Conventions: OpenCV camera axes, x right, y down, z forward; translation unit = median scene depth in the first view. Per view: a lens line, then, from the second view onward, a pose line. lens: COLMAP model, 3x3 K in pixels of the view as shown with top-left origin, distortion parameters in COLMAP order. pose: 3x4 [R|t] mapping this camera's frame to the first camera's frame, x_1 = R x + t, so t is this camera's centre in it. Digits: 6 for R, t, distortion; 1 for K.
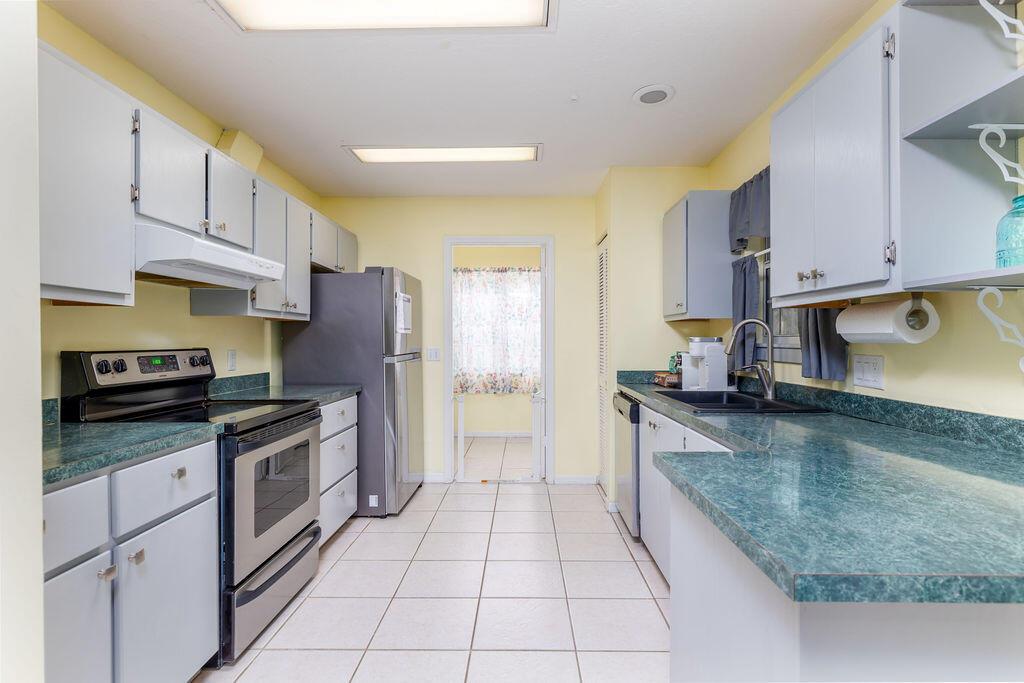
lens RADIAL K [[514.6, 0, 513.6], [0, 514.6, 332.1], [0, 0, 1]] dist [0.004870, 0.001392]
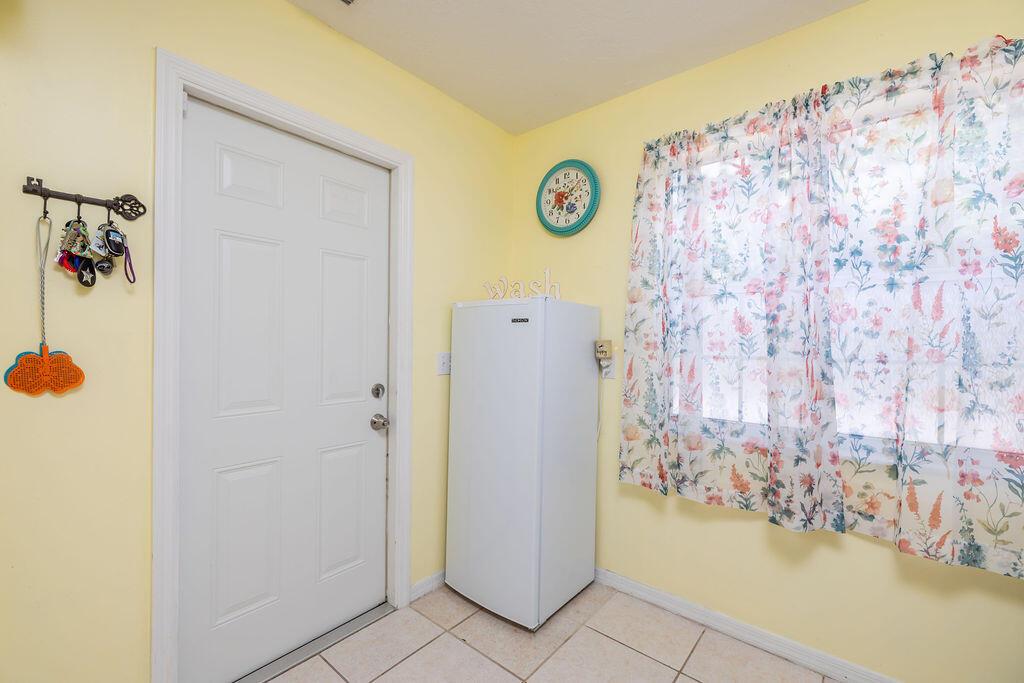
lens RADIAL K [[429.6, 0, 510.4], [0, 429.6, 341.6], [0, 0, 1]] dist [0.000060, -0.000064]
pose [[0.783156, 0.007776, -0.621777, -0.004752], [0.001451, 0.999896, 0.014332, 0.024248], [0.621824, -0.012126, 0.783063, 1.452665]]
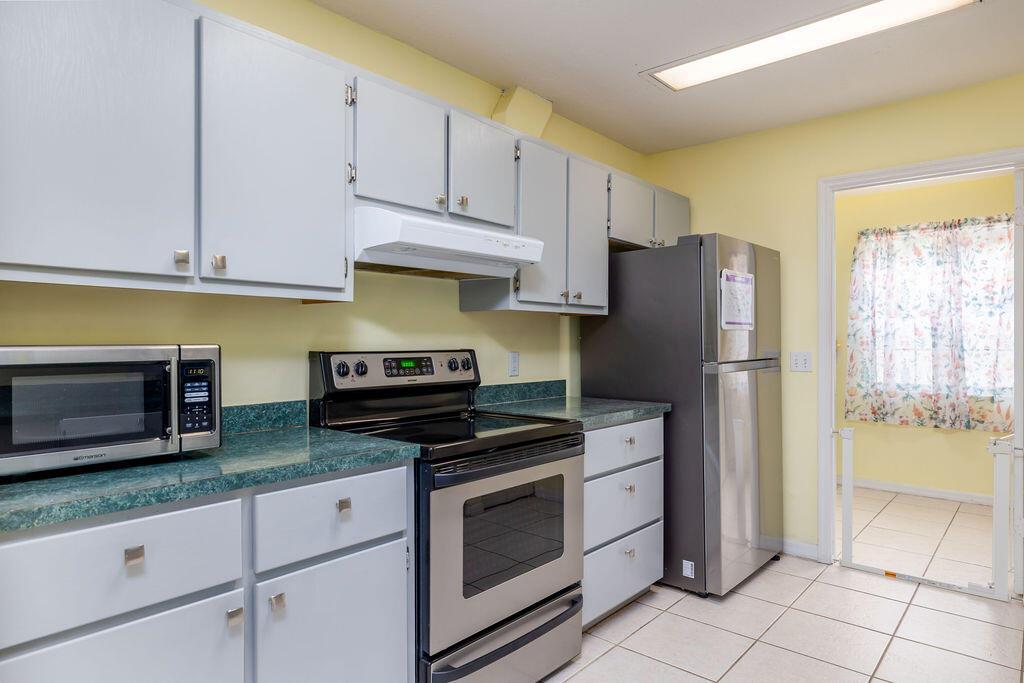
lens RADIAL K [[610.0, 0, 508.9], [0, 610.0, 340.8], [0, 0, 1]] dist [-0.002201, -0.001154]
pose [[0.762976, 0.001312, -0.646426, 0.089957], [0.009104, 0.999877, 0.012775, 0.004014], [0.646363, -0.015632, 0.762870, 0.241317]]
